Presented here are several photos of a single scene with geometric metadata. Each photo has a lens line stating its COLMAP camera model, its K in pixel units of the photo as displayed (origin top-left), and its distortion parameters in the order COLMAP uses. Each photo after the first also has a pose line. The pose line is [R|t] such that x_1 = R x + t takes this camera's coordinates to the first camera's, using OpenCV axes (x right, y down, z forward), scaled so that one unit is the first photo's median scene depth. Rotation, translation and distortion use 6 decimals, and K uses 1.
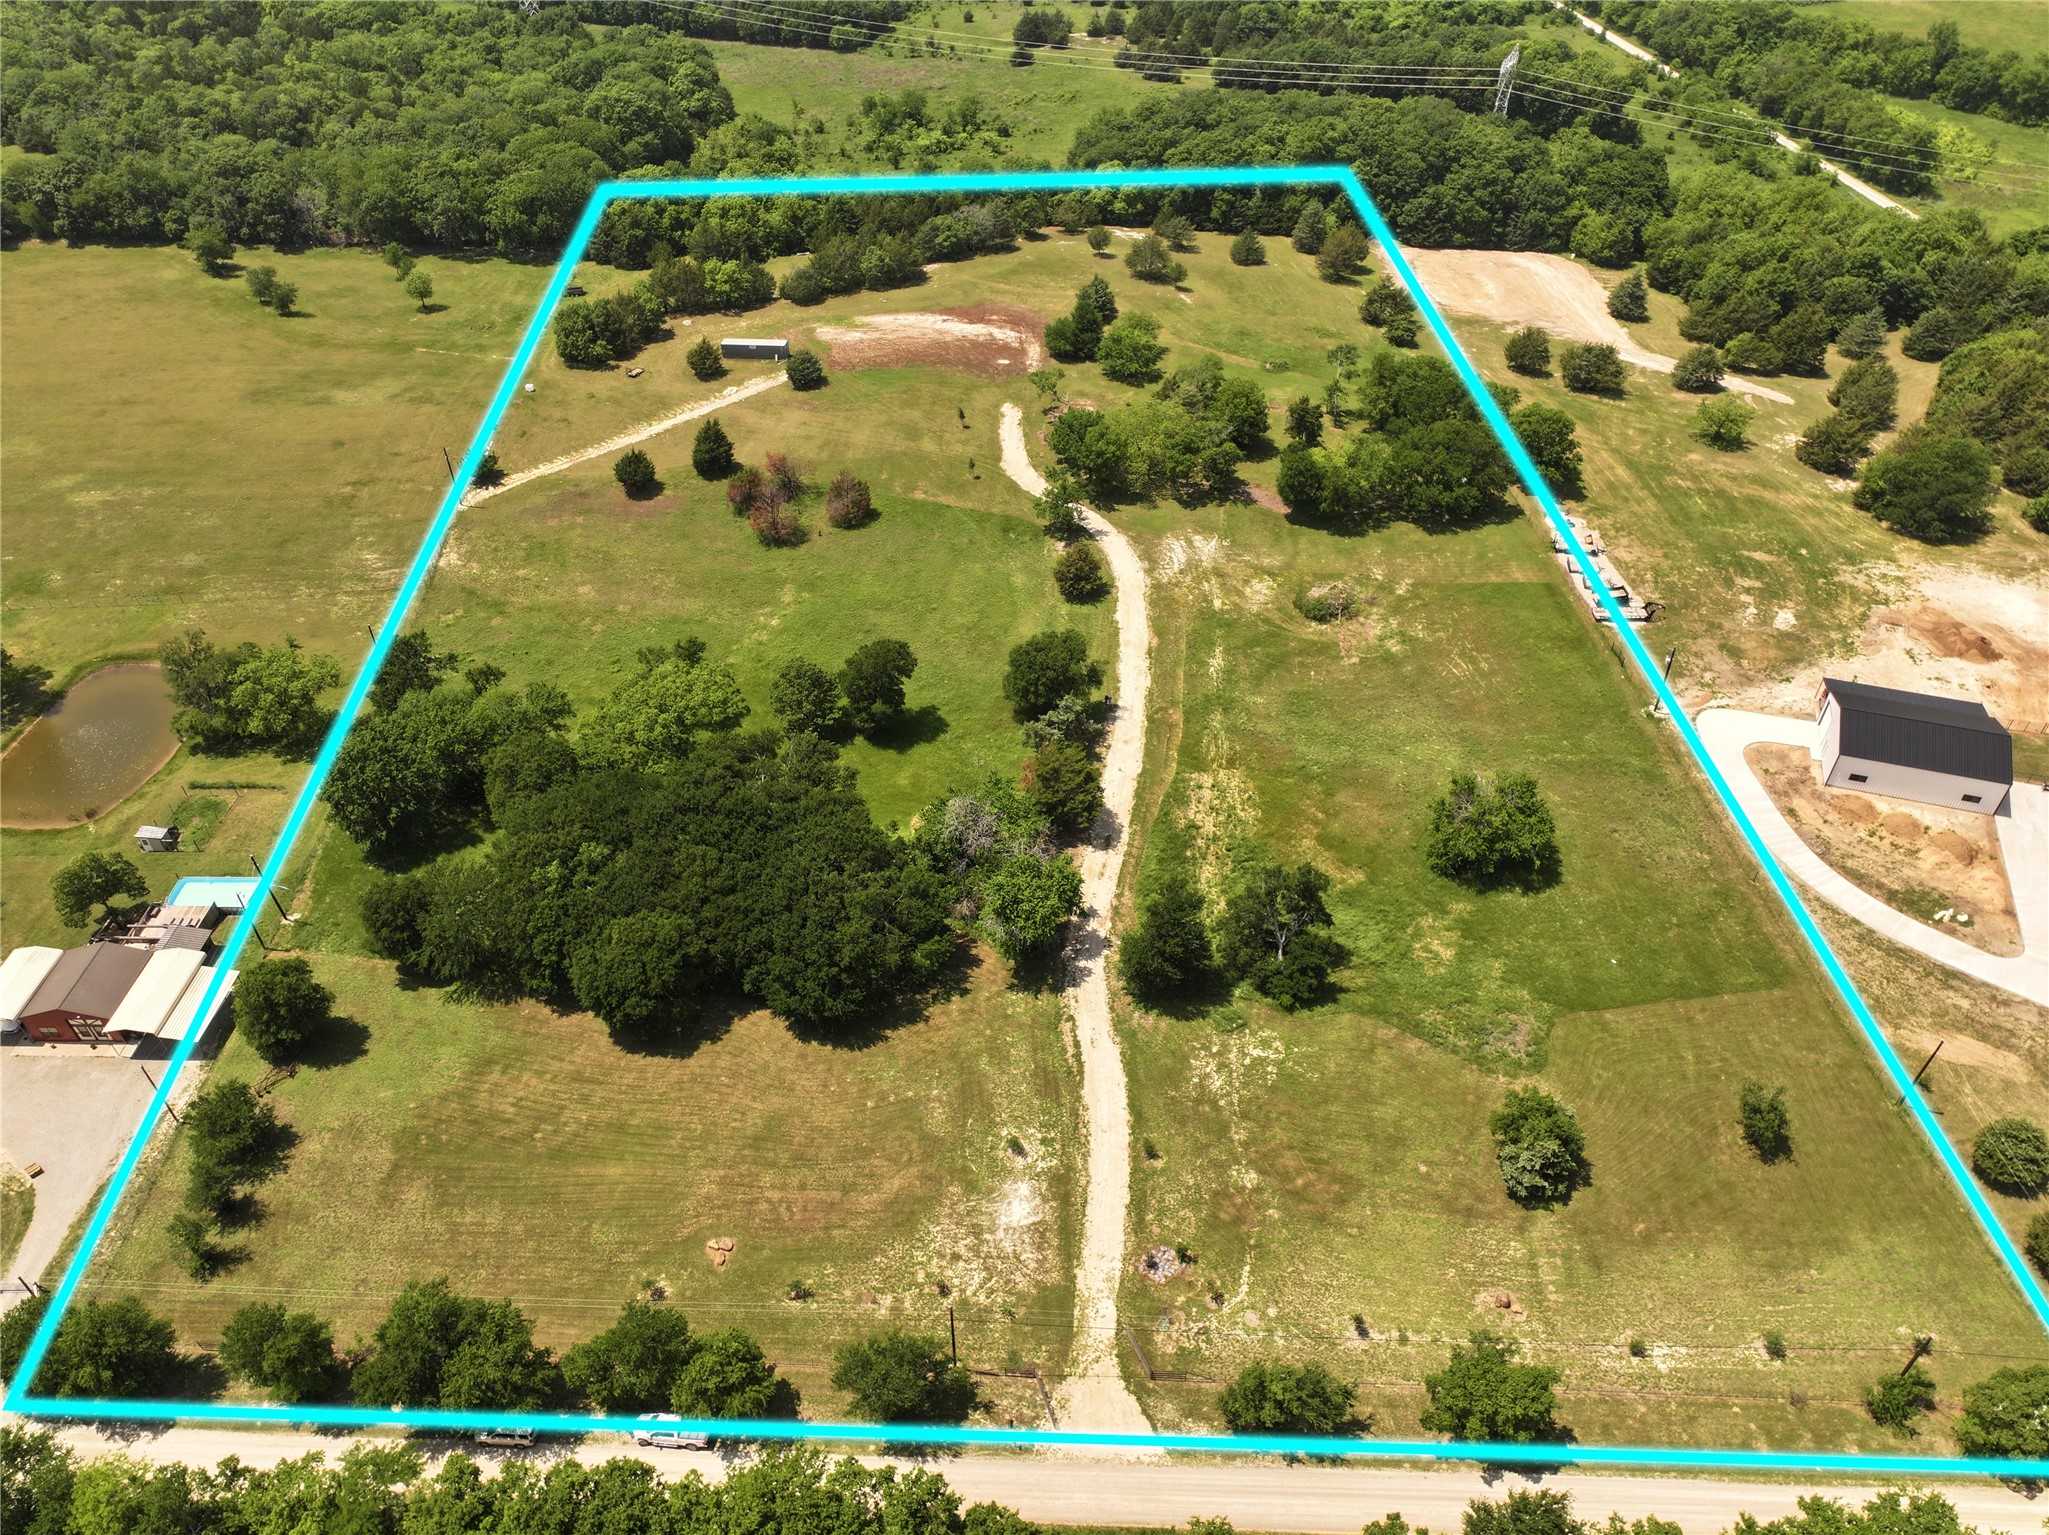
lens RADIAL K [[1433.7, 0, 1035.2], [0, 1433.7, 762.9], [0, 0, 1]] dist [-0.001465, 0.020149]
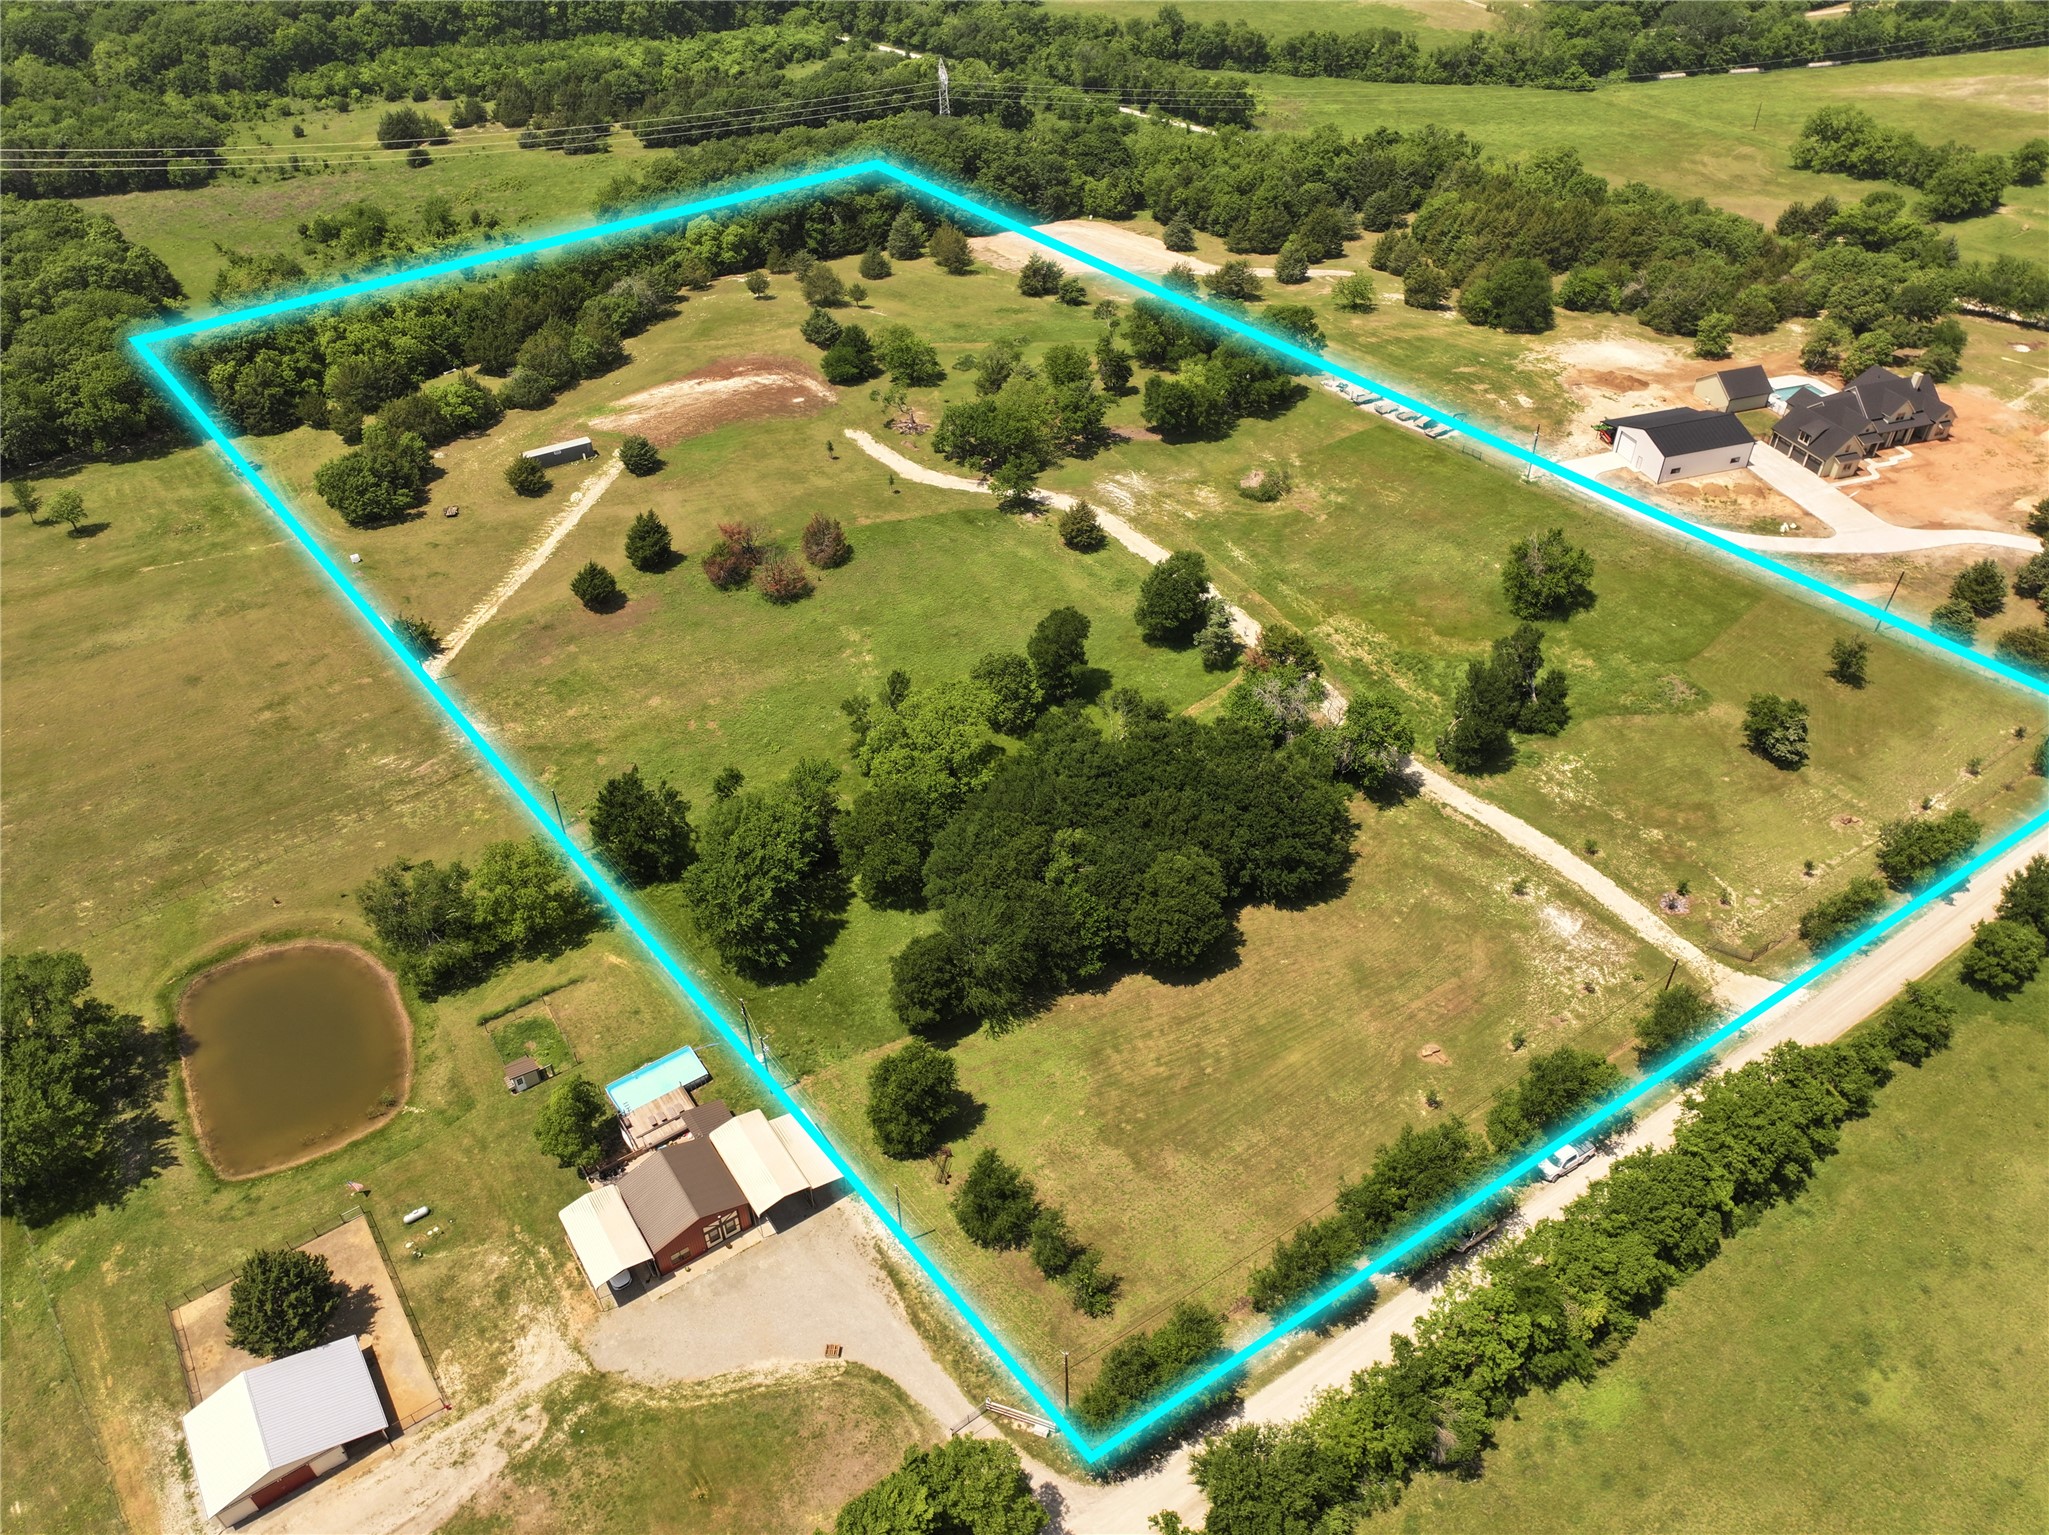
lens RADIAL K [[1433.7, 0, 1035.2], [0, 1433.7, 762.9], [0, 0, 1]] dist [-0.001465, 0.020149]
pose [[0.805866, -0.369166, 0.462921, -0.514071], [0.386867, 0.920160, 0.060330, -0.039690], [-0.448233, 0.130471, 0.884344, 0.048936]]
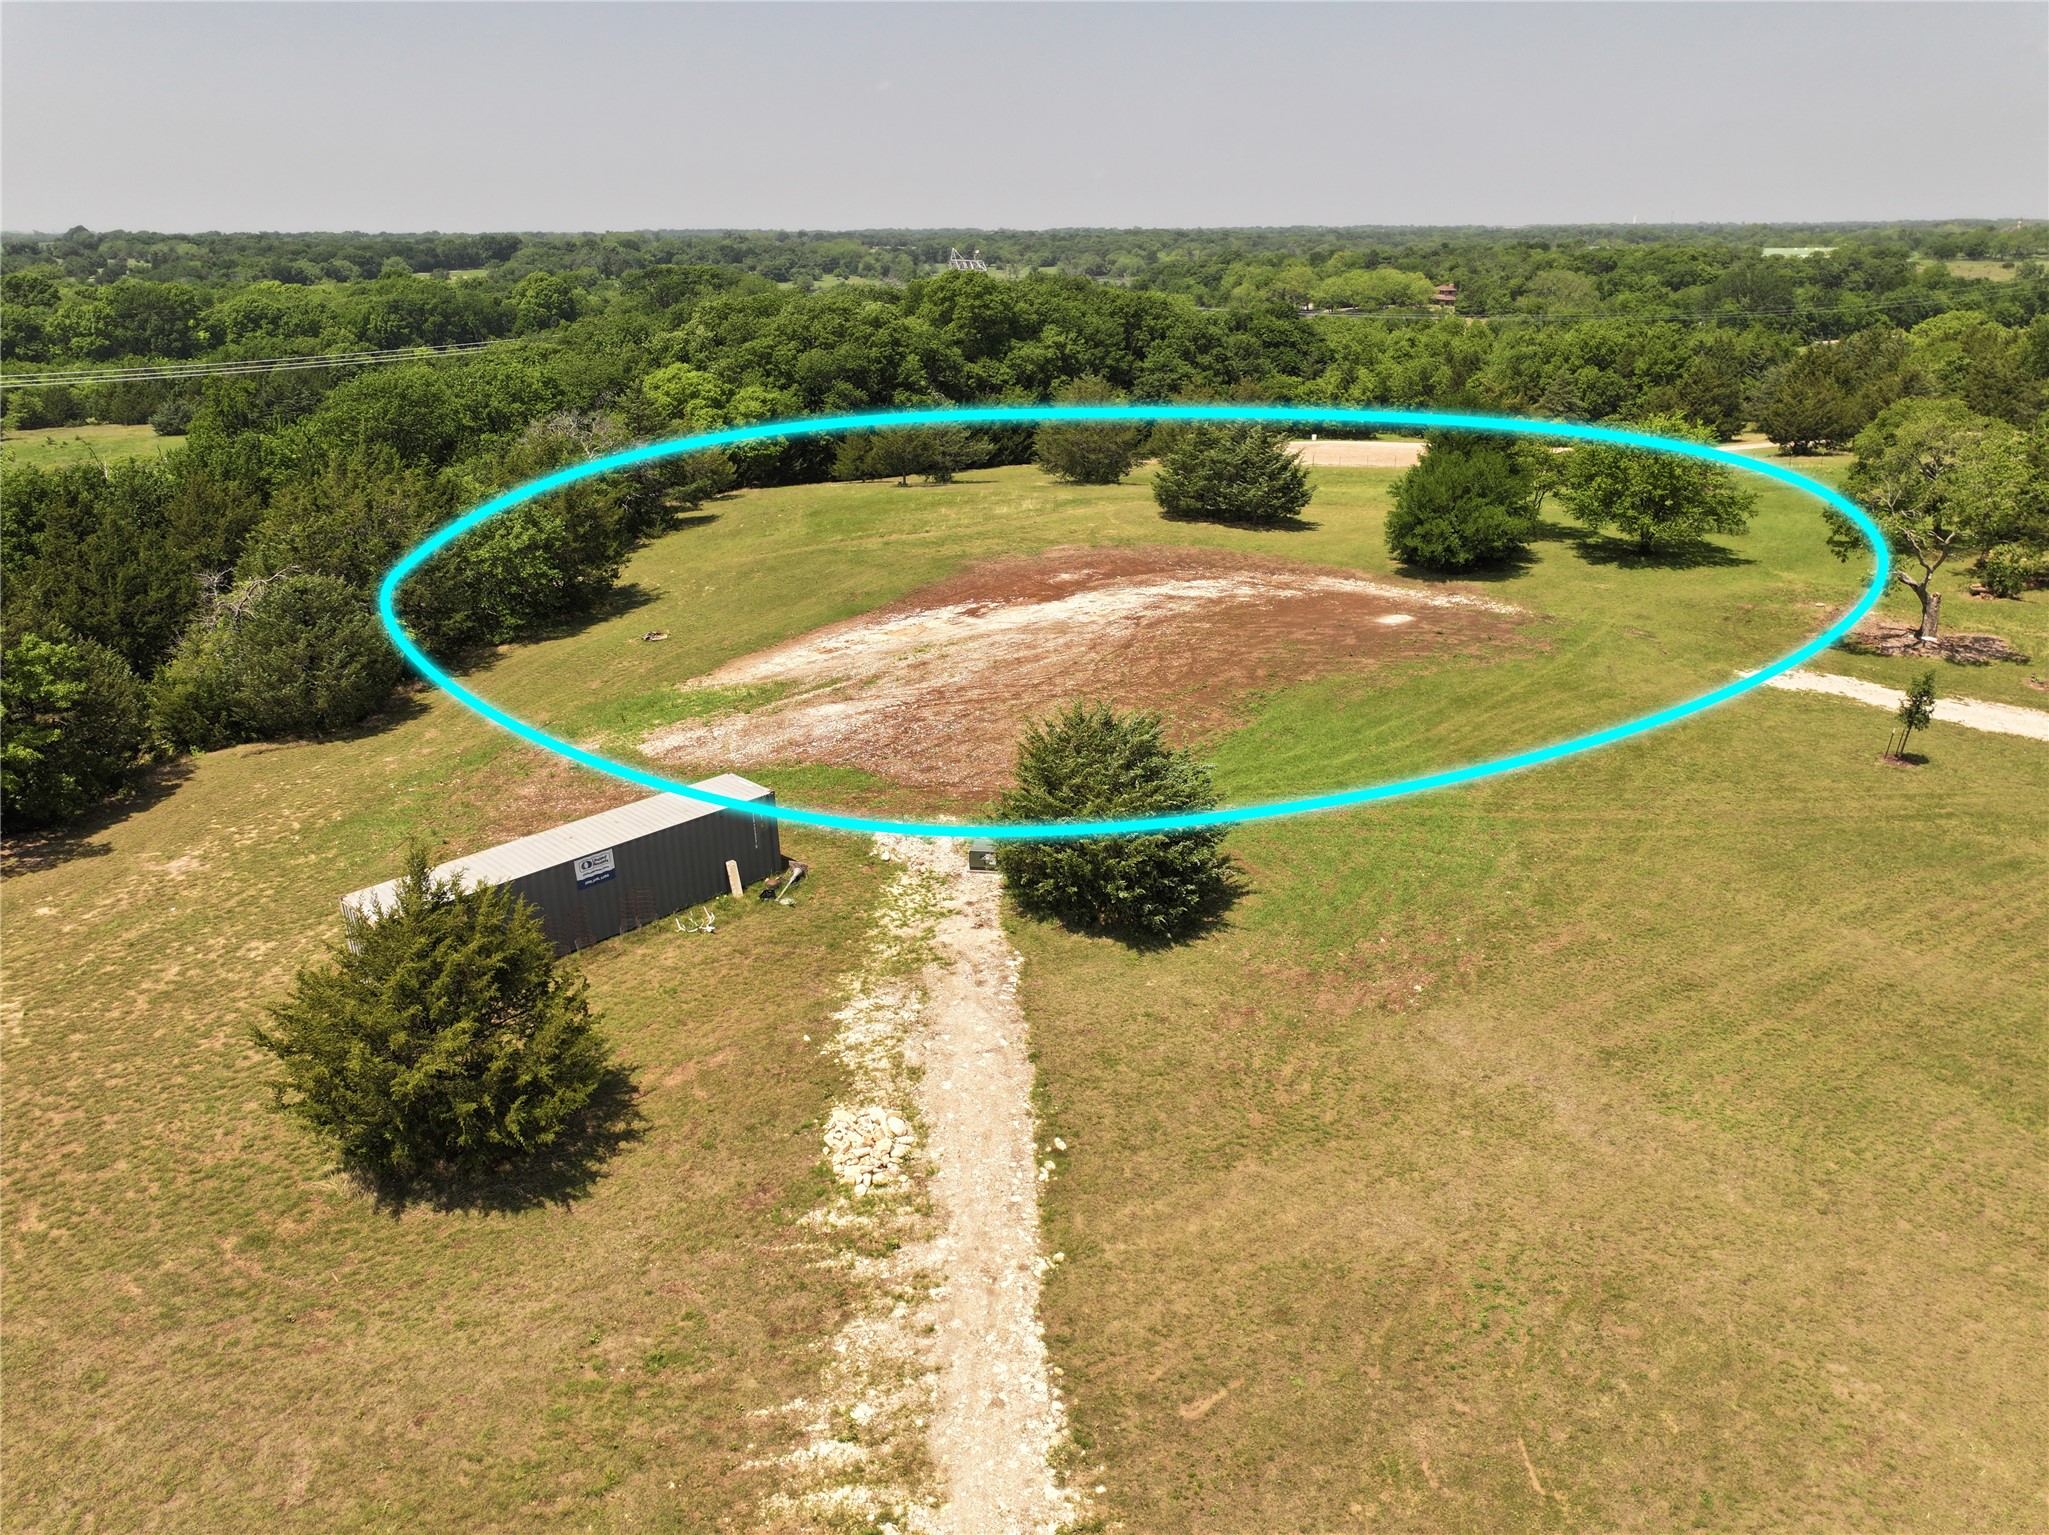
lens RADIAL K [[1433.7, 0, 1035.2], [0, 1433.7, 762.9], [0, 0, 1]] dist [-0.001465, 0.020149]
pose [[0.622816, -0.265801, 0.735833, -0.310735], [0.512923, 0.848914, -0.127494, -0.287185], [-0.590771, 0.456832, 0.665052, 0.972291]]
